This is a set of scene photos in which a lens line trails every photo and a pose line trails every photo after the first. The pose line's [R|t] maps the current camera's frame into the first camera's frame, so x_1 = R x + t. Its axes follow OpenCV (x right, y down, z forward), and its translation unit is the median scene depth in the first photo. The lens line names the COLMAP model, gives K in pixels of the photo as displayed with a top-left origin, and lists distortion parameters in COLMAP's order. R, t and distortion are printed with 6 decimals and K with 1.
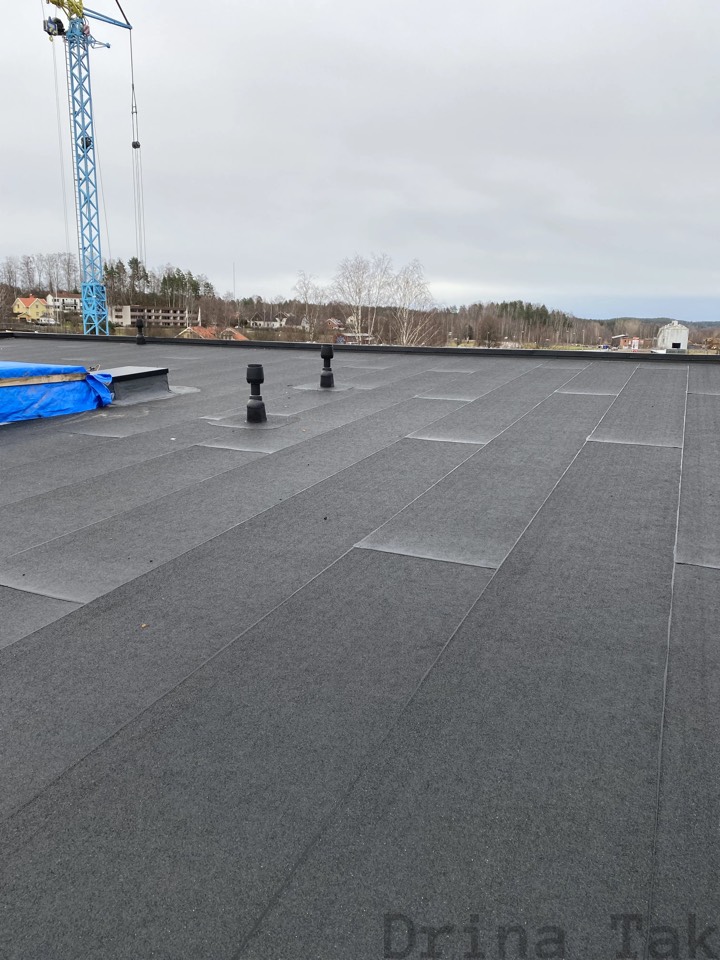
lens RADIAL K [[727.1, 0, 354.5], [0, 727.1, 478.3], [0, 0, 1]] dist [0.041755, -0.036346]
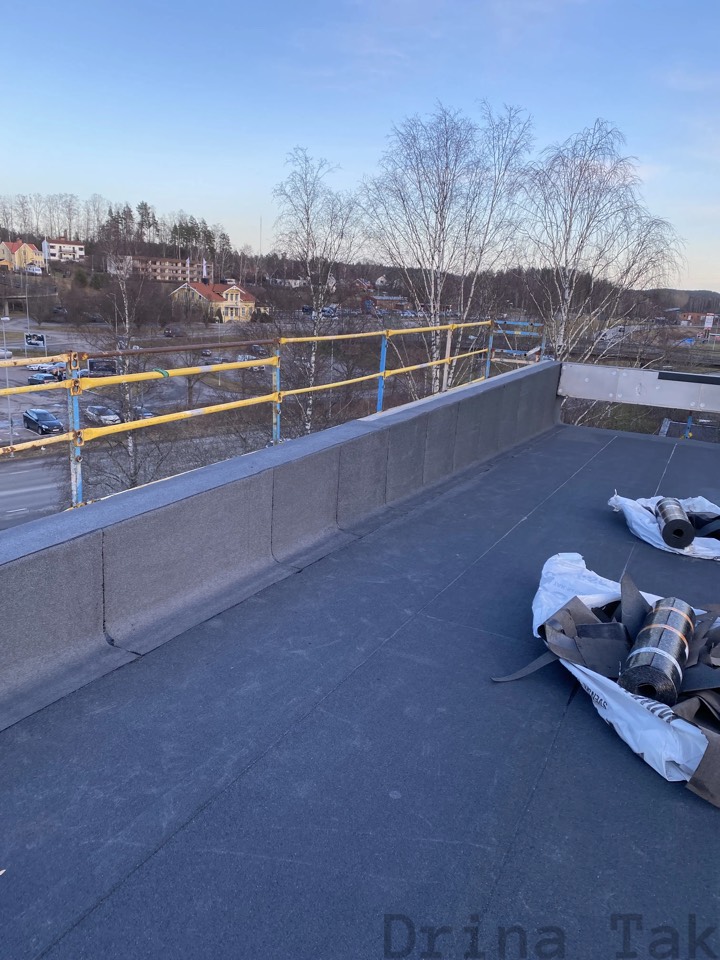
lens RADIAL K [[727.1, 0, 357.2], [0, 727.1, 485.1], [0, 0, 1]] dist [0.041755, -0.036346]
pose [[0.998846, 0.042229, -0.022870, -0.024196], [-0.040820, 0.997428, 0.058922, -0.128168], [0.025299, -0.057920, 0.998001, 0.599440]]
